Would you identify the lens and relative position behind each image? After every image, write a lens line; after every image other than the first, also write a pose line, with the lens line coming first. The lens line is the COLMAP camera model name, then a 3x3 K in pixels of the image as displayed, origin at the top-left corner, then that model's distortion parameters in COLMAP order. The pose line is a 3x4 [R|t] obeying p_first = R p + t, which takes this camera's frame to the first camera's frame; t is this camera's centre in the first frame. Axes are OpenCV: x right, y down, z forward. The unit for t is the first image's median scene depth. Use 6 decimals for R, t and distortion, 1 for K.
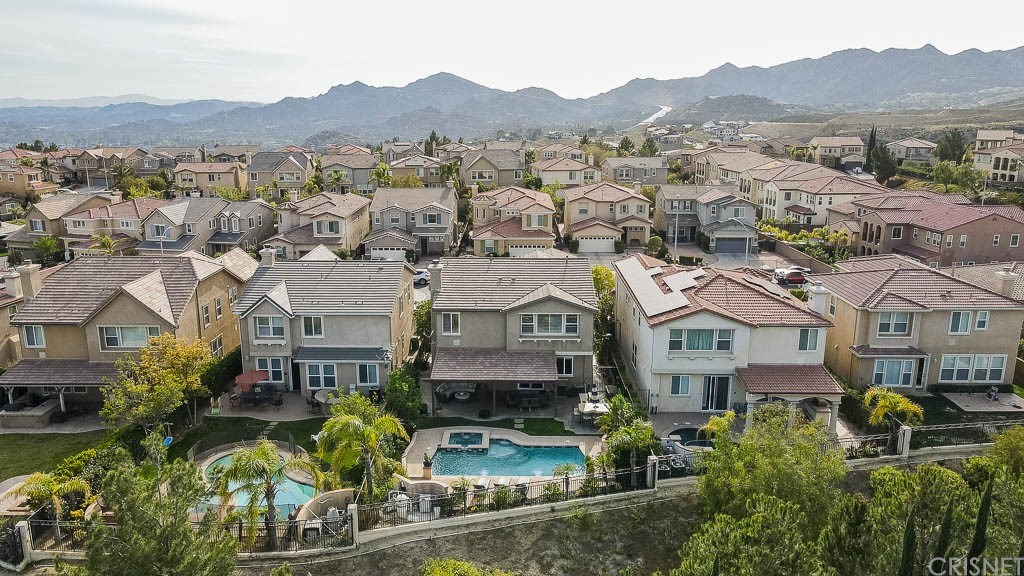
lens RADIAL K [[748.5, 0, 512.0], [0, 748.5, 288.0], [0, 0, 1]] dist [-0.006350, 0.034827]
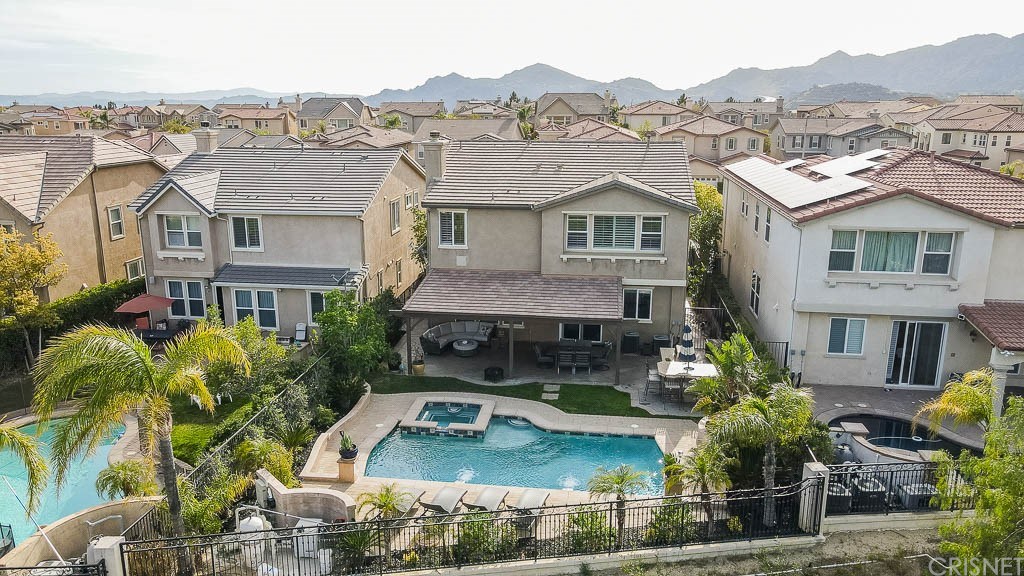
lens RADIAL K [[748.5, 0, 512.0], [0, 748.5, 288.0], [0, 0, 1]] dist [-0.006350, 0.034827]
pose [[0.992274, 0.027972, -0.120871, 0.047158], [-0.026939, 0.999585, 0.010166, 0.097020], [0.121105, -0.006831, 0.992616, 0.431631]]
